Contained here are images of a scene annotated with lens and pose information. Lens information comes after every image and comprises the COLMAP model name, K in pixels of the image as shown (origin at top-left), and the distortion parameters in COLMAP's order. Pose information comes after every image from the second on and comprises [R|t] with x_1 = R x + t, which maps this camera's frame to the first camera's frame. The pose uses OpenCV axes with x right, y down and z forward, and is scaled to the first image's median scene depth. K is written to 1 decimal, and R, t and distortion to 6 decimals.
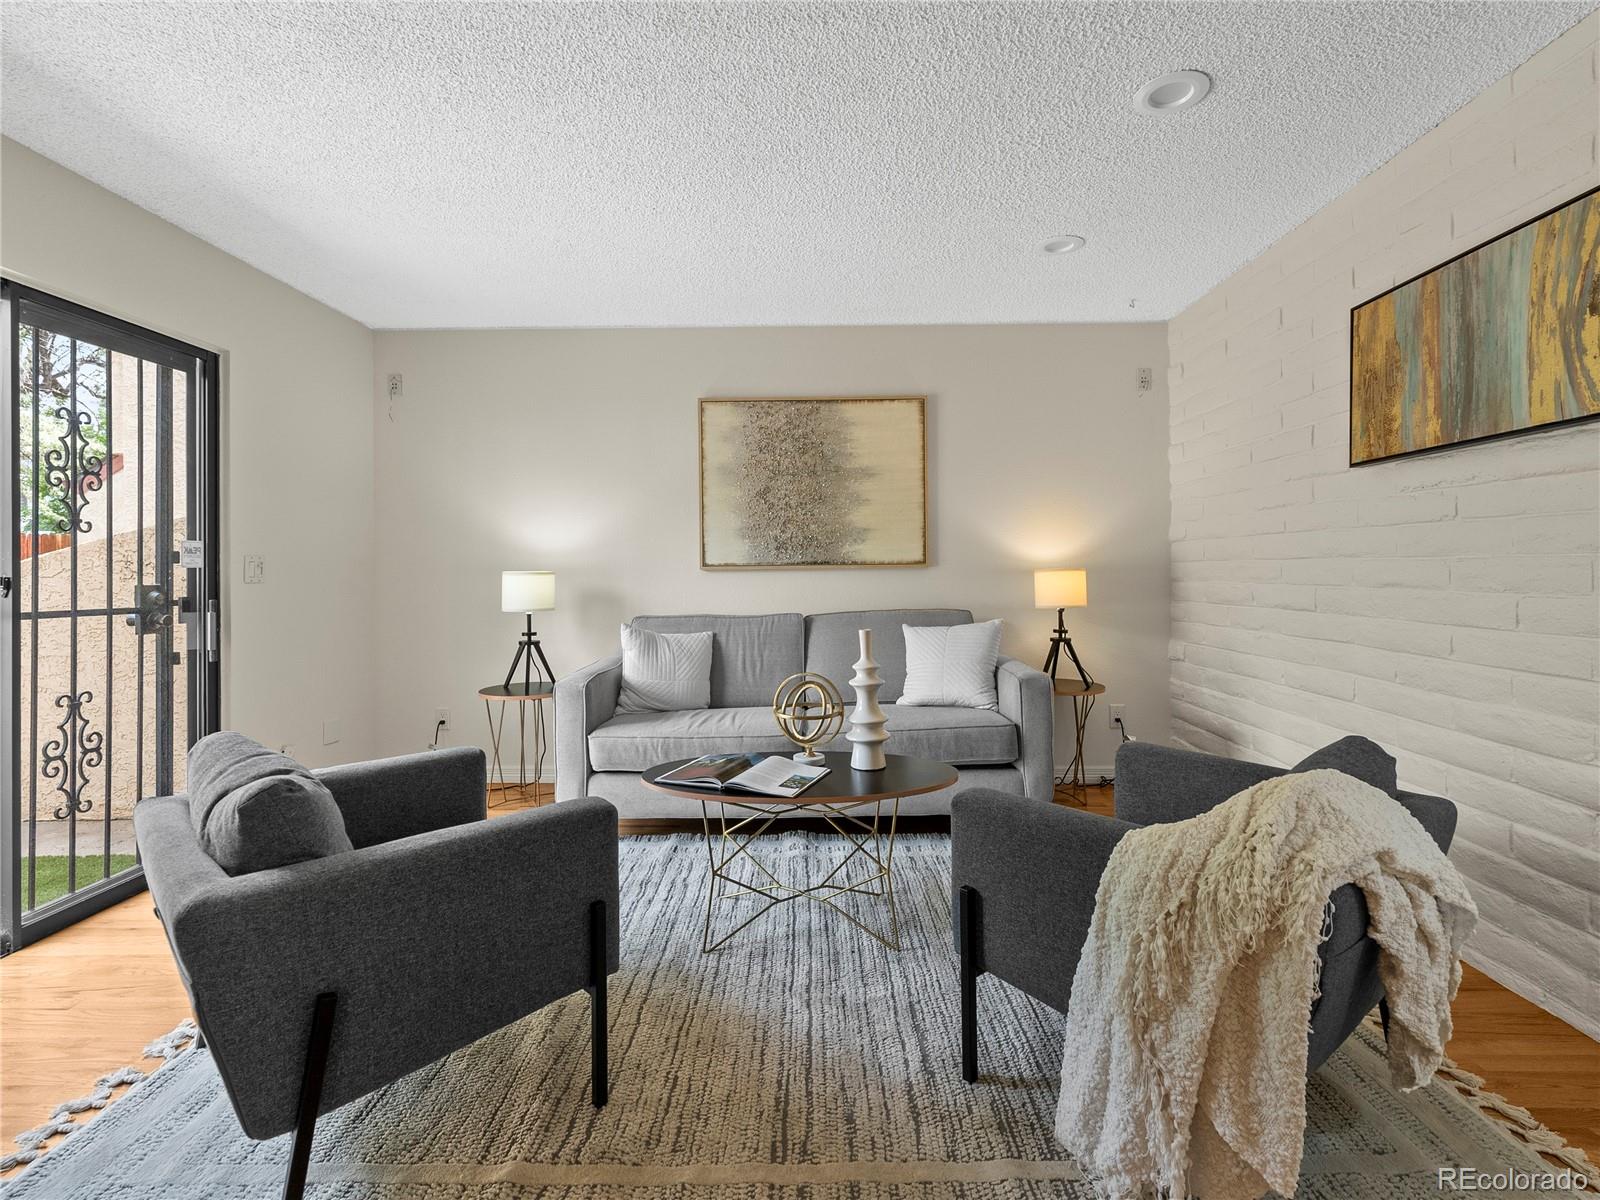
lens RADIAL K [[756.8, 0, 809.7], [0, 756.8, 567.9], [0, 0, 1]] dist [-0.001600, -0.000352]
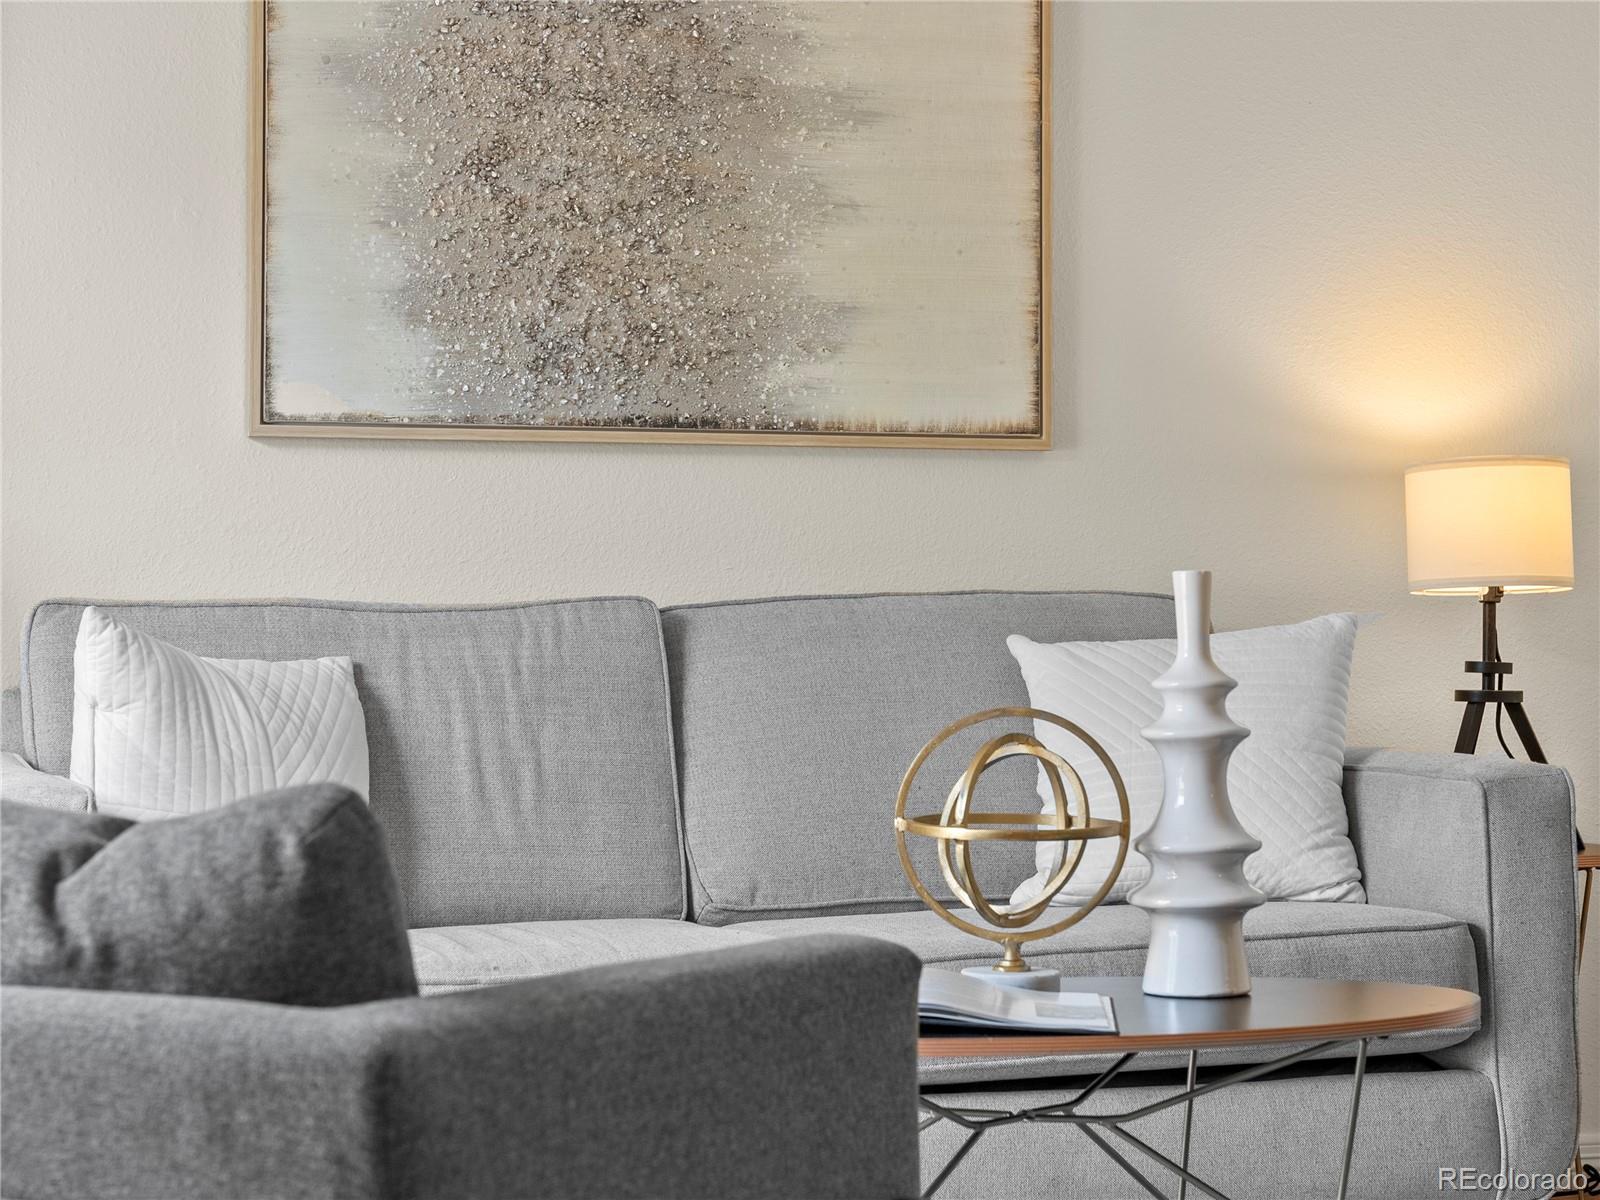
lens RADIAL K [[3537.8, 0, 800.0], [0, 3537.8, 600.0], [0, 0, 1]] dist [0.018030, -0.508763]
pose [[0.951257, 0.013943, 0.308084, -0.370756], [-0.012050, 0.999895, -0.008047, 0.072929], [-0.308164, 0.003942, 0.951325, -0.259864]]
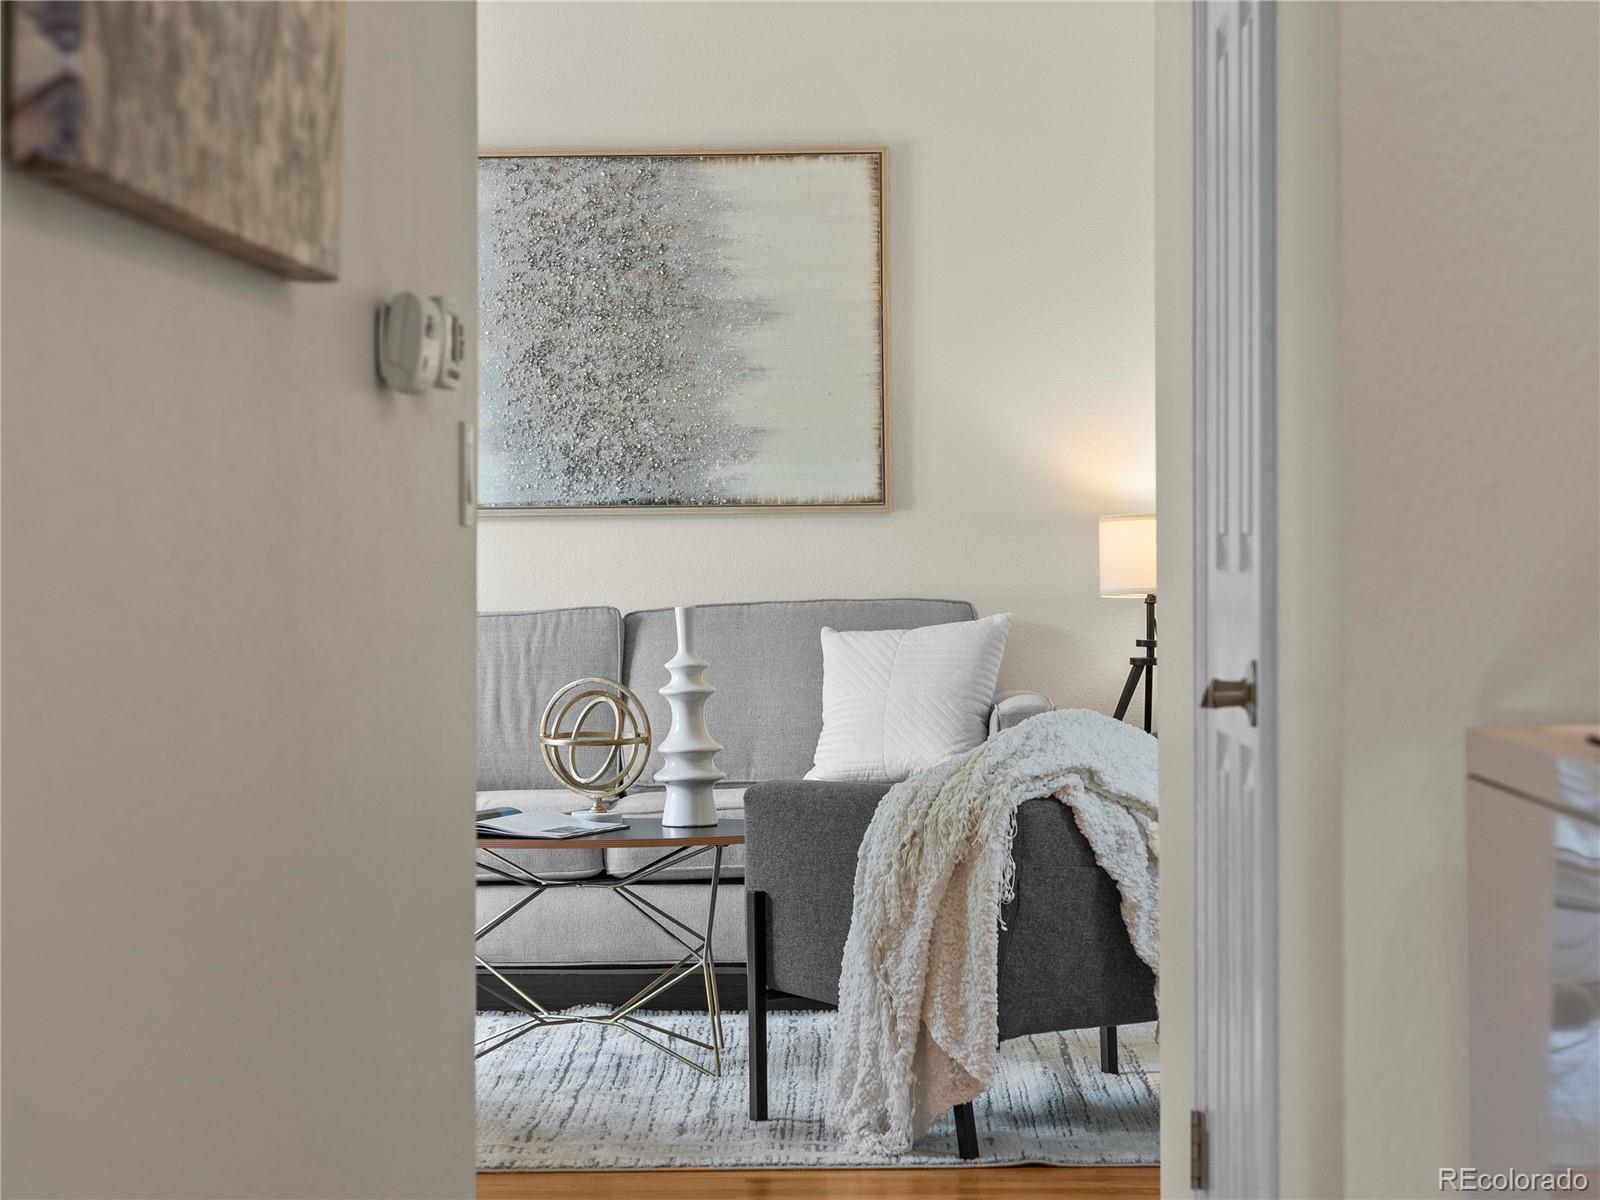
lens RADIAL K [[3537.8, 0, 800.0], [0, 3537.8, 600.0], [0, 0, 1]] dist [0.018030, -0.508763]
pose [[0.999936, 0.001001, -0.011279, 0.135394], [-0.000808, 0.999854, 0.017048, 0.017751], [0.011294, -0.017038, 0.999791, -1.290206]]
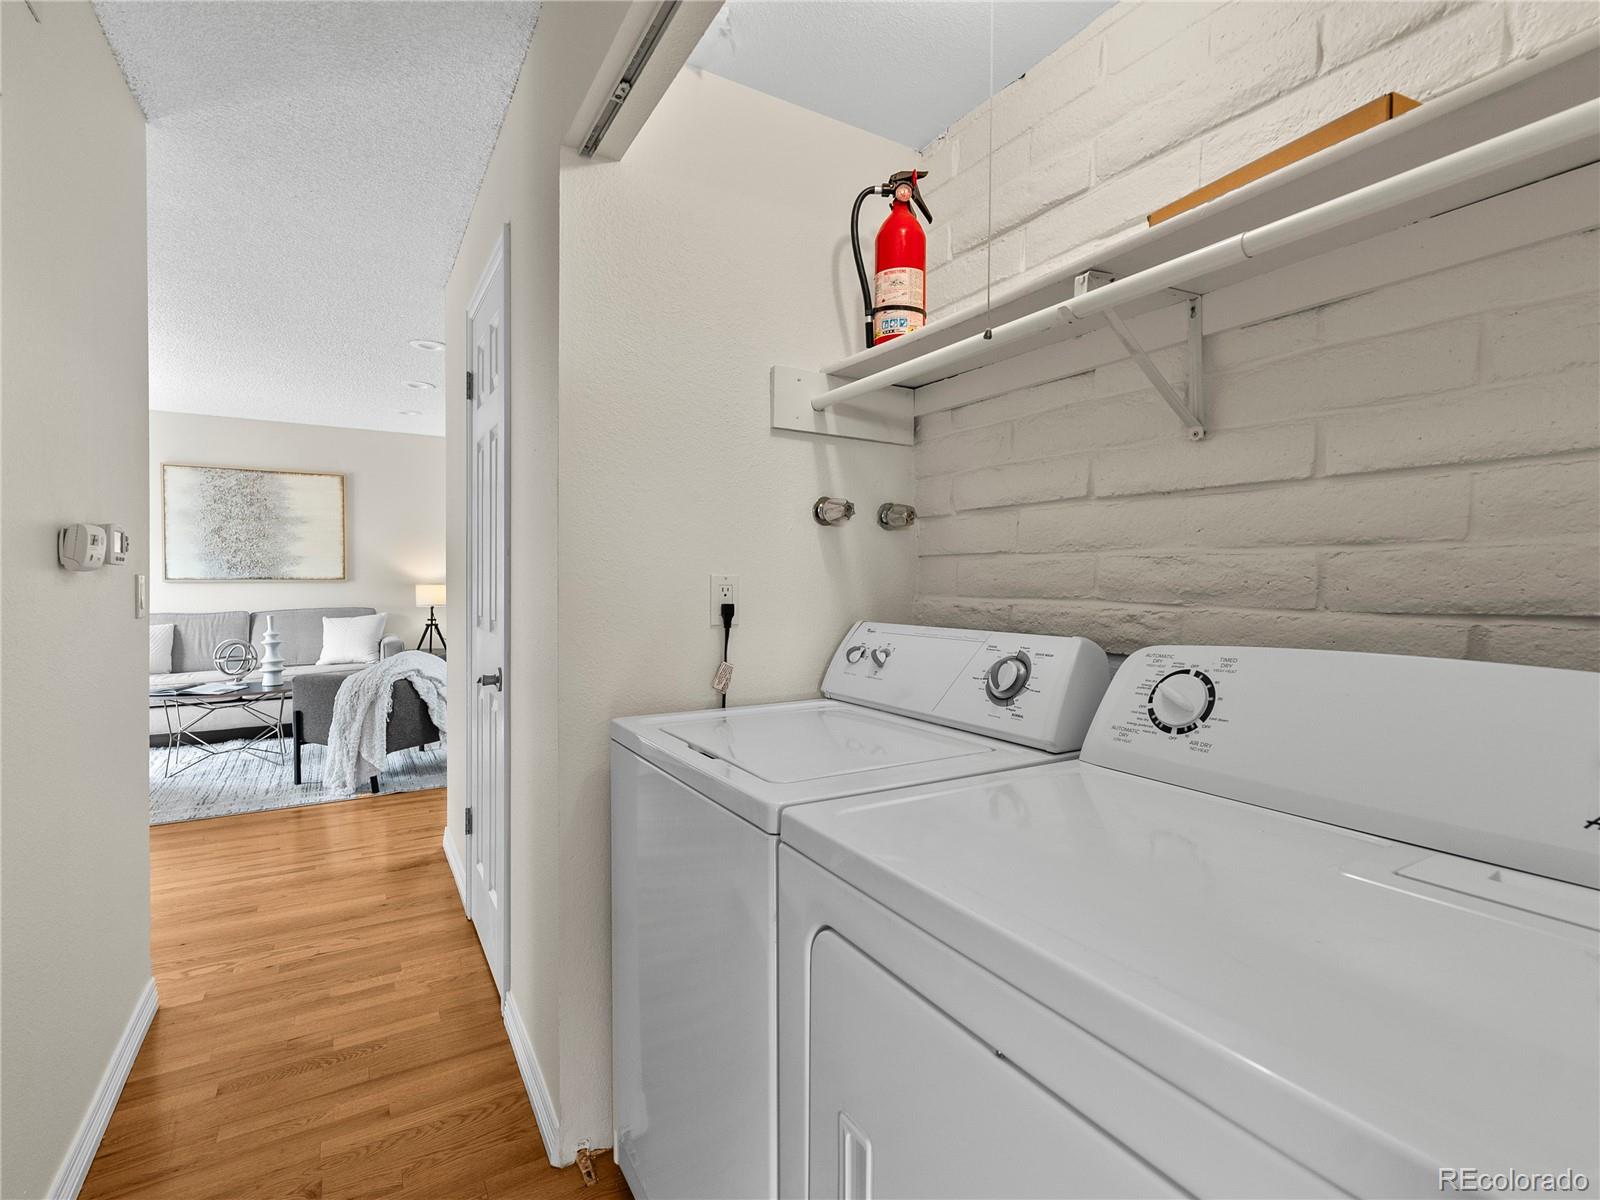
lens RADIAL K [[768.2, 0, 802.4], [0, 768.2, 592.1], [0, 0, 1]] dist [-0.000962, -0.000977]
pose [[0.852408, 0.001328, 0.522876, 0.139297], [-0.011908, 0.999787, 0.016875, -0.018964], [-0.522742, -0.020611, 0.852242, -0.947506]]
